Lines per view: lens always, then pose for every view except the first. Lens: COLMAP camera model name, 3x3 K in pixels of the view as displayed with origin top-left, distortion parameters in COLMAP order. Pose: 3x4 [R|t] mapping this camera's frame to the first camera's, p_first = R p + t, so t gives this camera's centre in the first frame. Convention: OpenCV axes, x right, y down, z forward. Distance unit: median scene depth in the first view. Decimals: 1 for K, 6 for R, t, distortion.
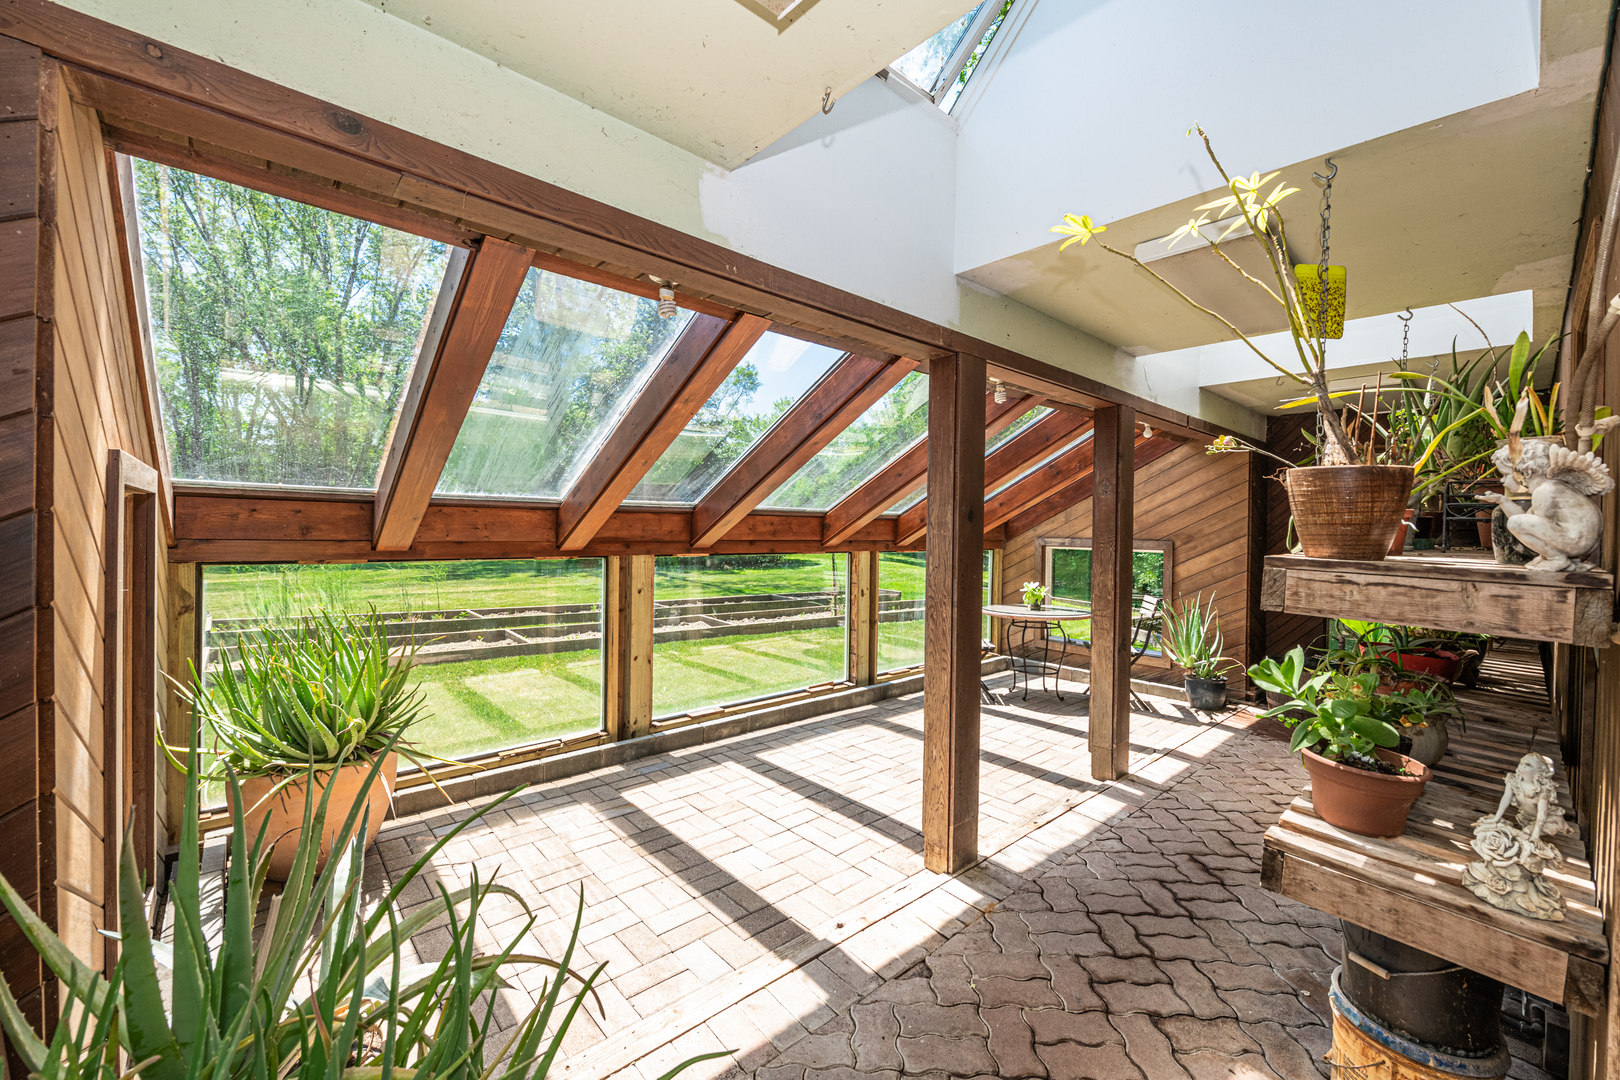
lens RADIAL K [[728.9, 0, 810.0], [0, 728.9, 540.0], [0, 0, 1]] dist [0.020523, 0.000006]
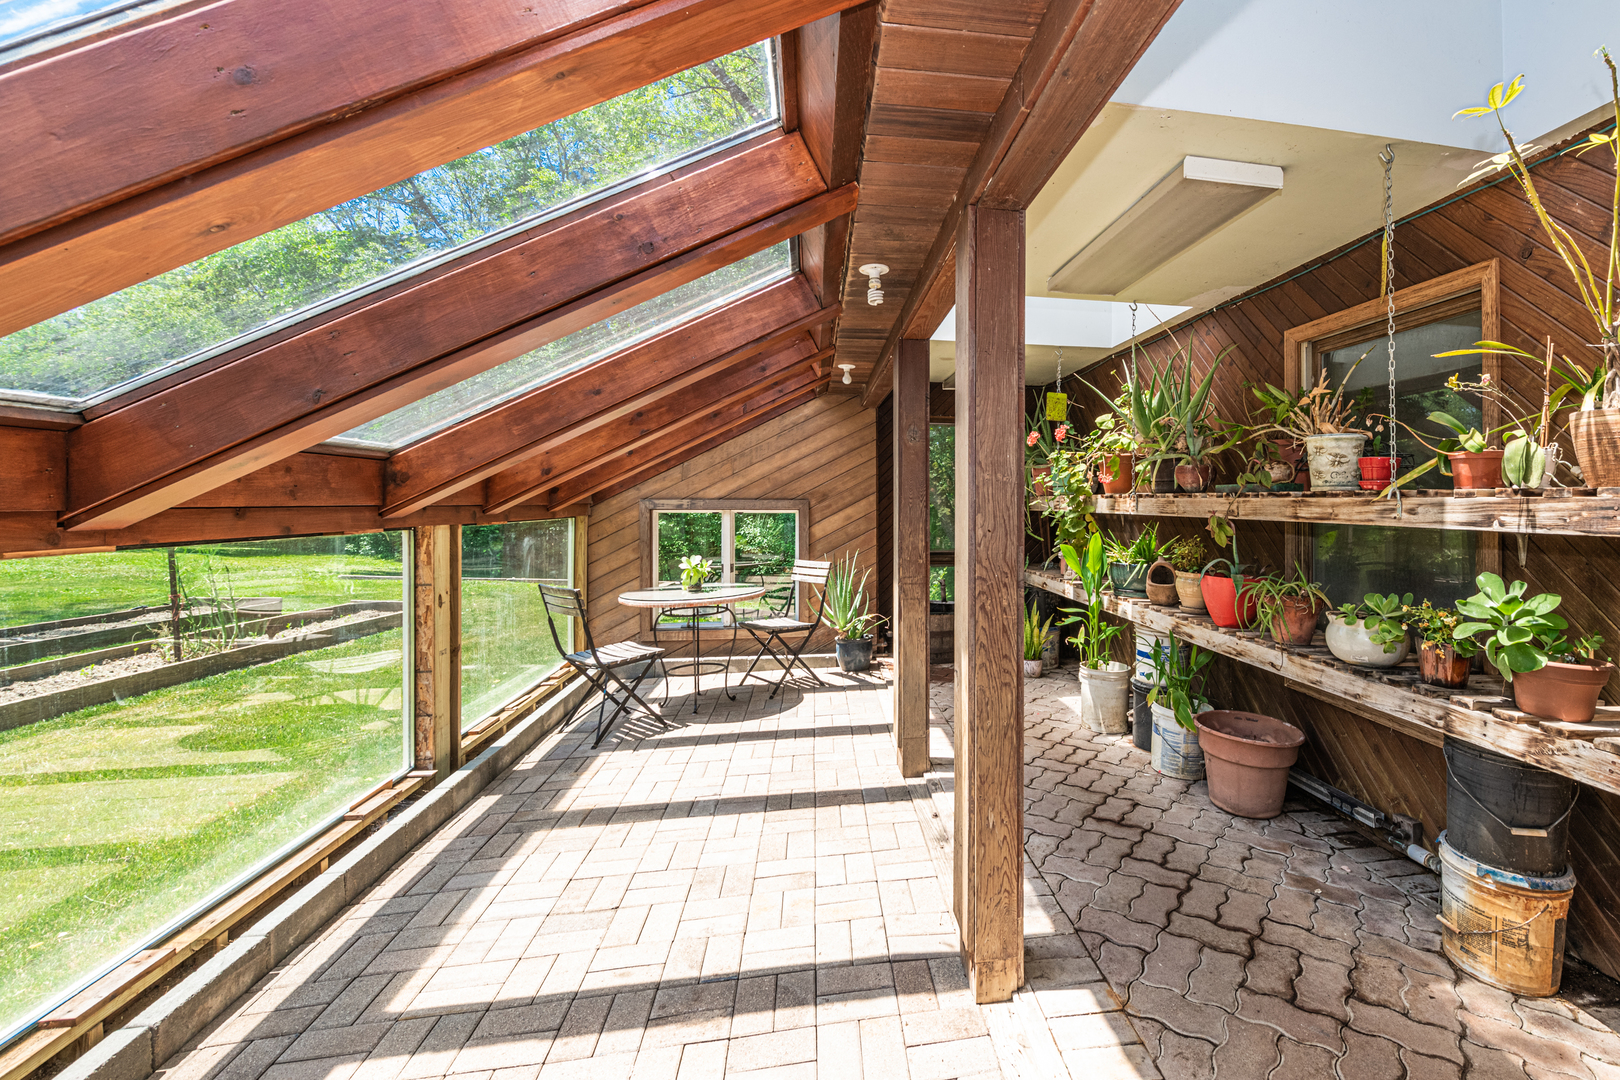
lens RADIAL K [[717.2, 0, 809.8], [0, 717.2, 503.8], [0, 0, 1]] dist [-0.000127, -0.000249]
pose [[0.471896, -0.011506, 0.881579, -0.317272], [0.022844, 0.999739, 0.000820, 0.005914], [-0.881358, 0.019752, 0.472035, 0.574843]]
